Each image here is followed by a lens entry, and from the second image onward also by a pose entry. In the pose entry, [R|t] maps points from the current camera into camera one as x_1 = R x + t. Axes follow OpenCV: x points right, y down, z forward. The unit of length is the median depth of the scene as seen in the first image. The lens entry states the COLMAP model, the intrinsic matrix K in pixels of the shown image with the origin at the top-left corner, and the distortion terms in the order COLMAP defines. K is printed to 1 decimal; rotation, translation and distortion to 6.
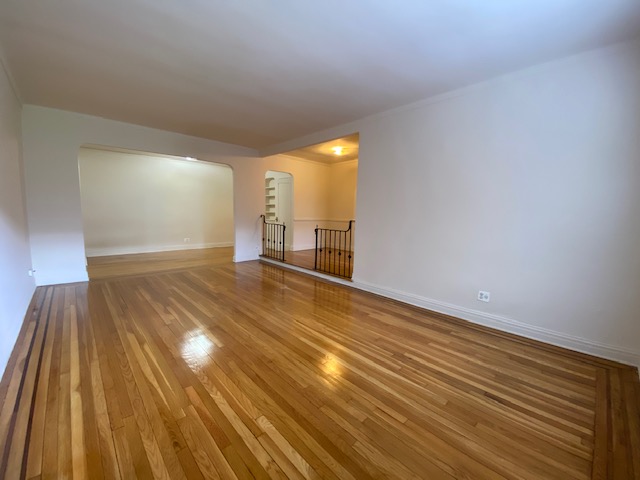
lens RADIAL K [[258.6, 0, 319.0], [0, 258.6, 242.3], [0, 0, 1]] dist [0.014409, -0.017809]
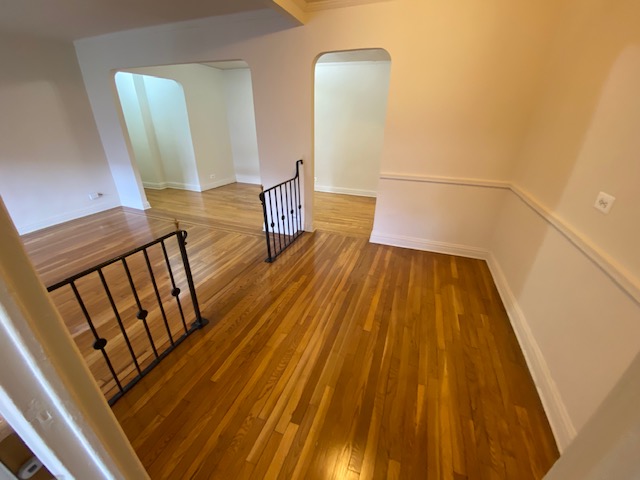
lens RADIAL K [[258.6, 0, 319.0], [0, 258.6, 242.3], [0, 0, 1]] dist [0.014409, -0.017809]
pose [[0.436489, 0.371452, -0.819452, 0.378561], [-0.109390, 0.925949, 0.361459, -0.189494], [0.893035, -0.068133, 0.444799, 1.035430]]
